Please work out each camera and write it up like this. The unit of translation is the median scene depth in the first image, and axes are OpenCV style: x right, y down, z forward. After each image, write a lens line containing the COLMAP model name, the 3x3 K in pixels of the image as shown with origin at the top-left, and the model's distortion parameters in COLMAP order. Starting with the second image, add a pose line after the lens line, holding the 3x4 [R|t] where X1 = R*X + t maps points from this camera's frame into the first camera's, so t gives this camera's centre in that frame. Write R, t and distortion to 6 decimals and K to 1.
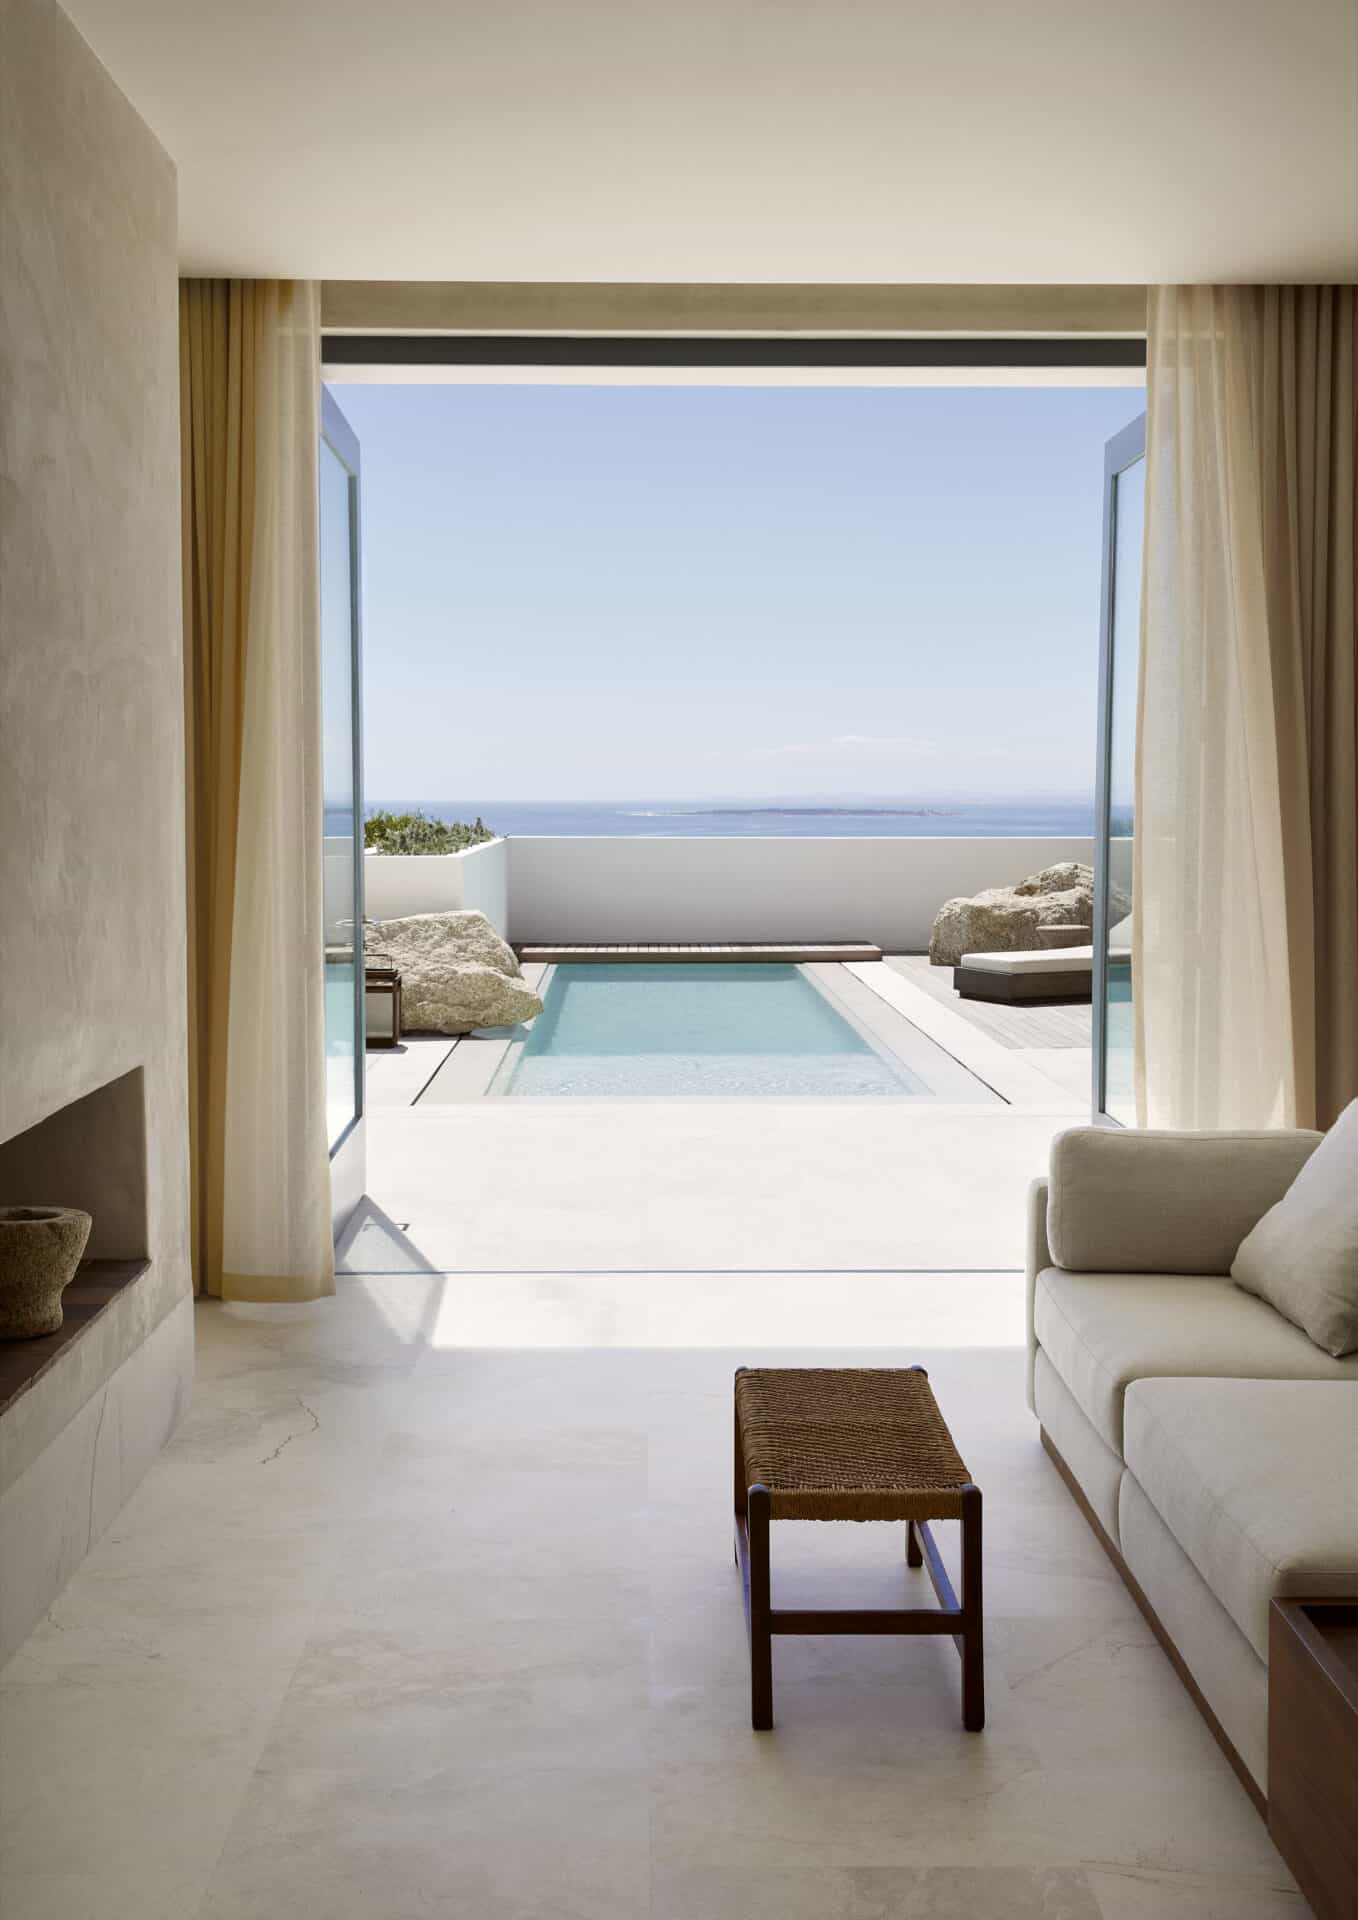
lens RADIAL K [[2063.9, 0, 681.0], [0, 2063.9, 950.6], [0, 0, 1]] dist [-0.031644, 0.000000]
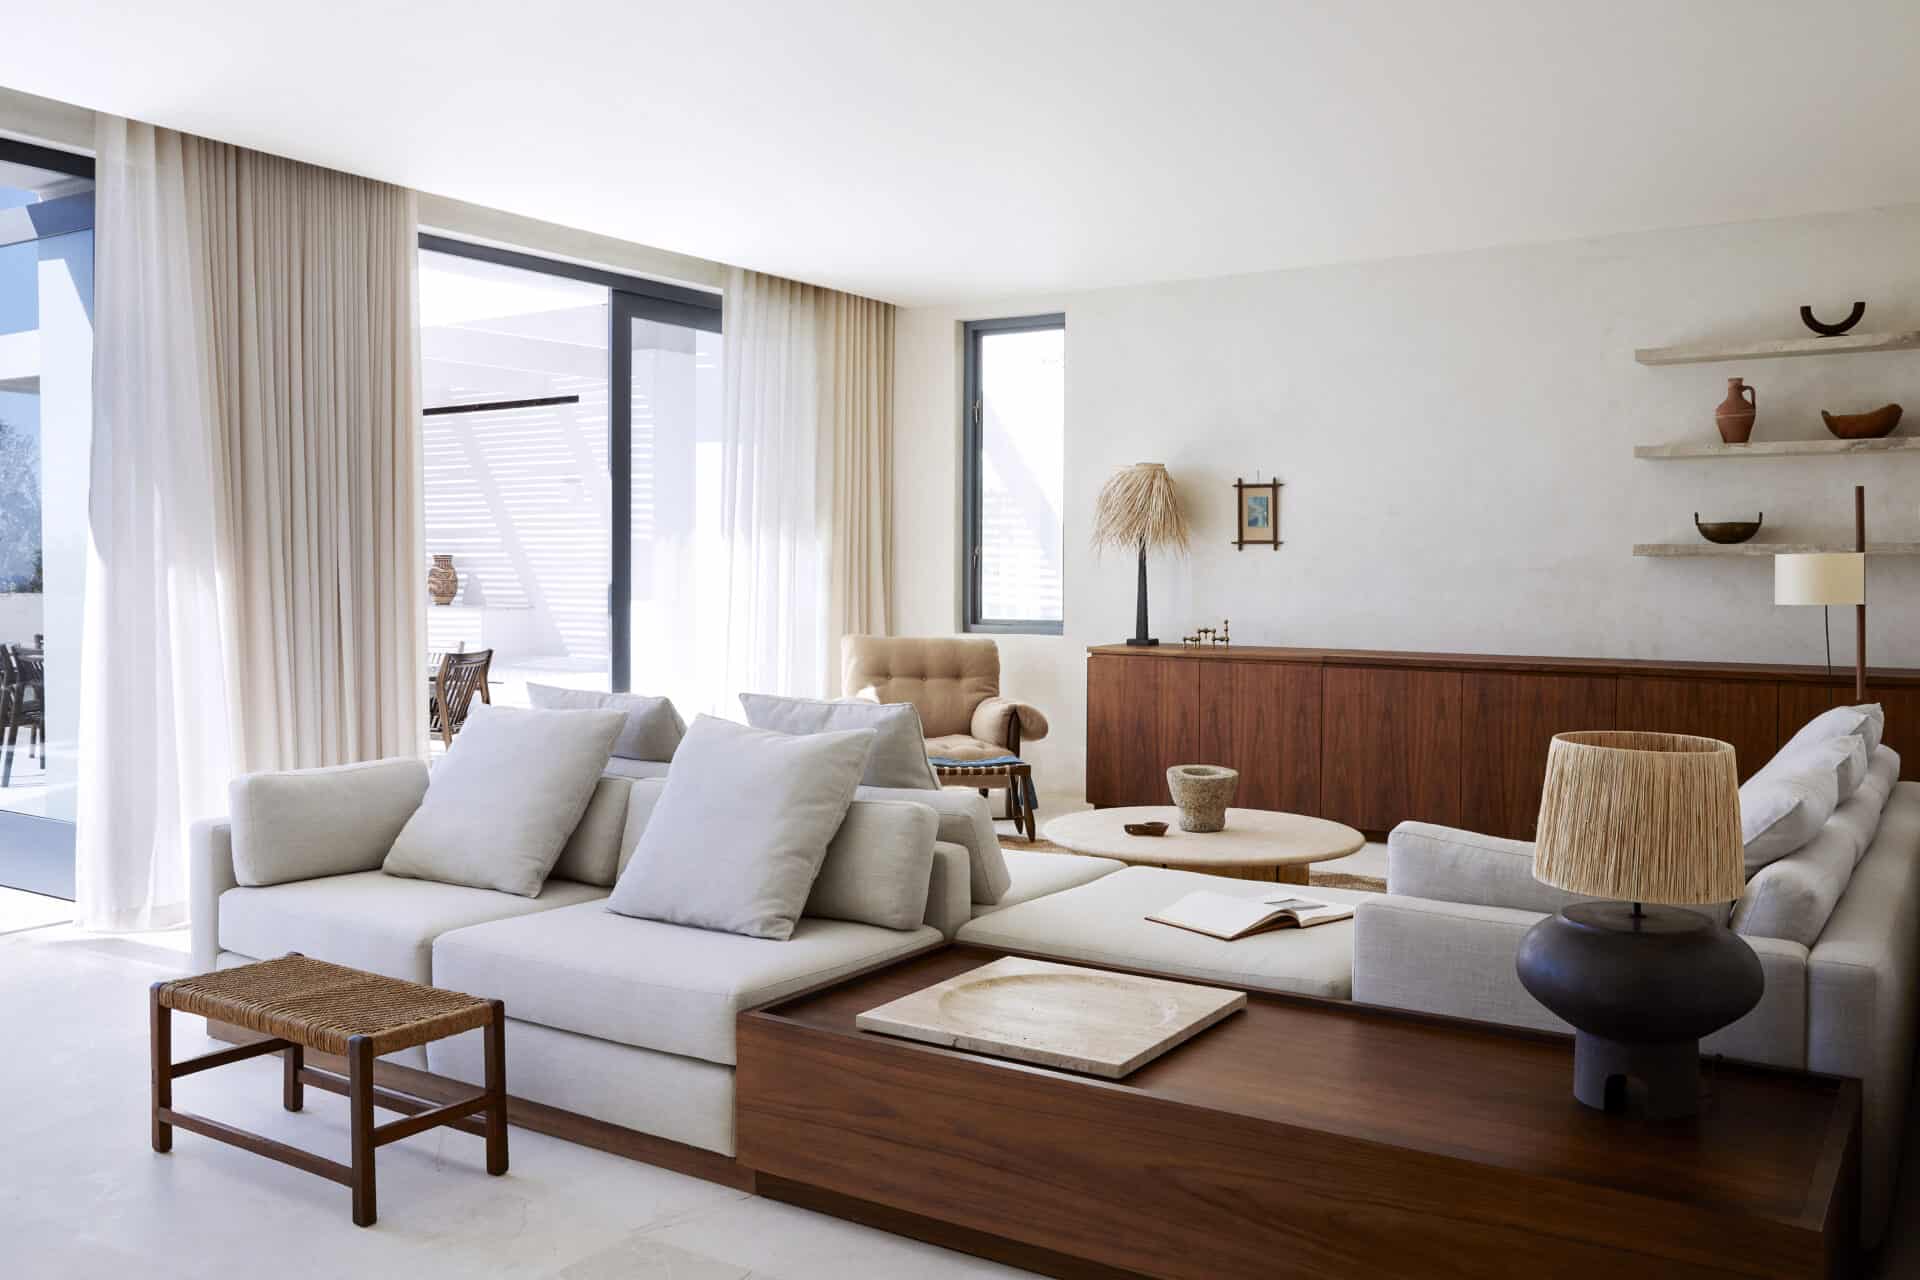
lens RADIAL K [[1603.0, 0, 959.0], [0, 1603.0, 642.8], [0, 0, 1]] dist [0.011245, 0.007269]
pose [[0.563793, -0.036801, 0.825096, -0.624534], [0.031651, 0.999236, 0.022941, -0.018299], [-0.825309, 0.013181, 0.564527, 0.044169]]
